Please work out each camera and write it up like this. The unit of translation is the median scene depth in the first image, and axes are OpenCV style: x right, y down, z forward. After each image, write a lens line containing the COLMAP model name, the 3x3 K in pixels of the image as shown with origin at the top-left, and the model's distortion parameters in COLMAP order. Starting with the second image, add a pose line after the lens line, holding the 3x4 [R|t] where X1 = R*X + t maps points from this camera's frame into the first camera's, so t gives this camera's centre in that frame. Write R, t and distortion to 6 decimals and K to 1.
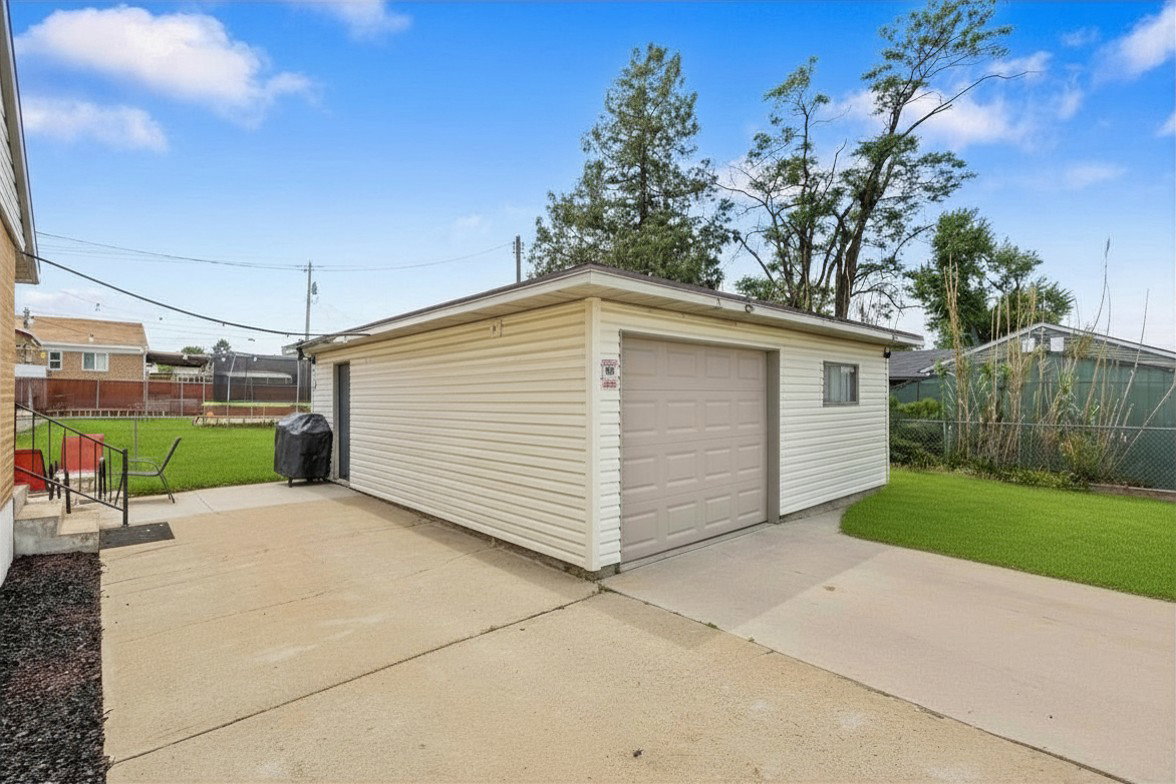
lens RADIAL K [[540.9, 0, 588.0], [0, 540.9, 392.0], [0, 0, 1]] dist [0.002794, -0.000173]
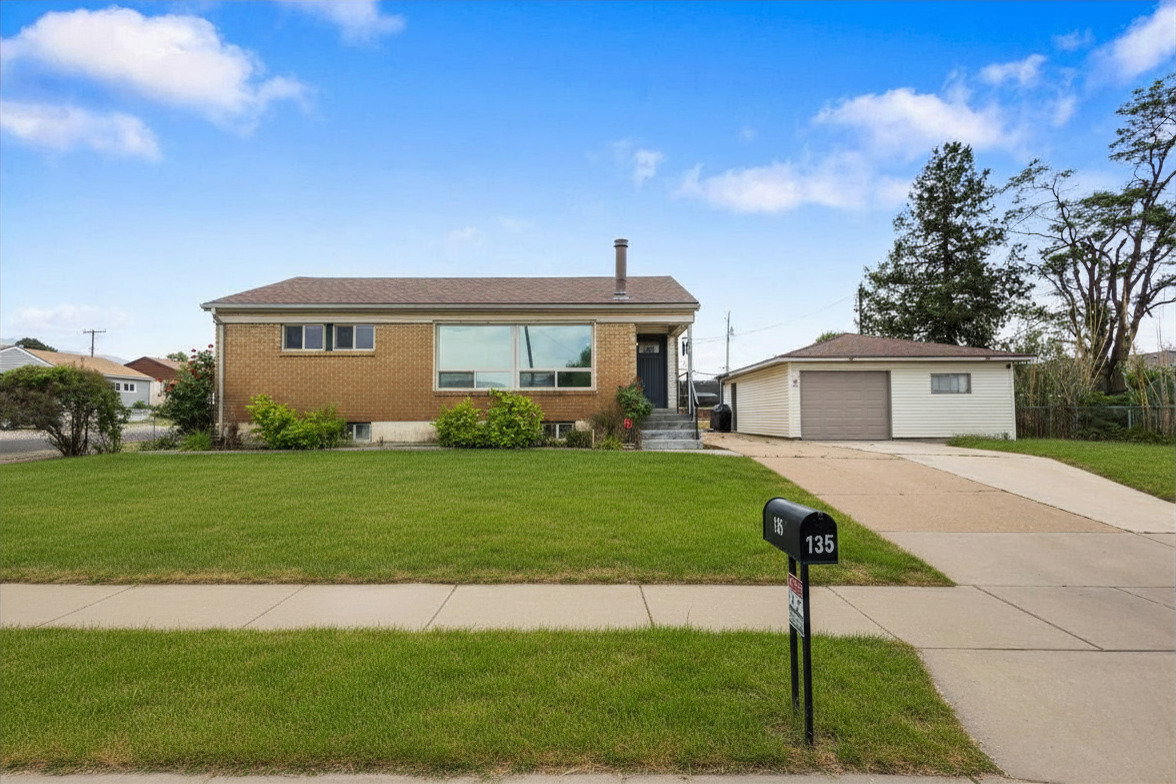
lens RADIAL K [[550.3, 0, 595.7], [0, 550.3, 387.6], [0, 0, 1]] dist [0.012781, 0.000058]
pose [[0.754063, -0.033733, -0.655936, 0.581421], [0.005279, 0.998959, -0.045305, 0.063088], [0.656781, 0.030700, 0.753456, -1.057871]]
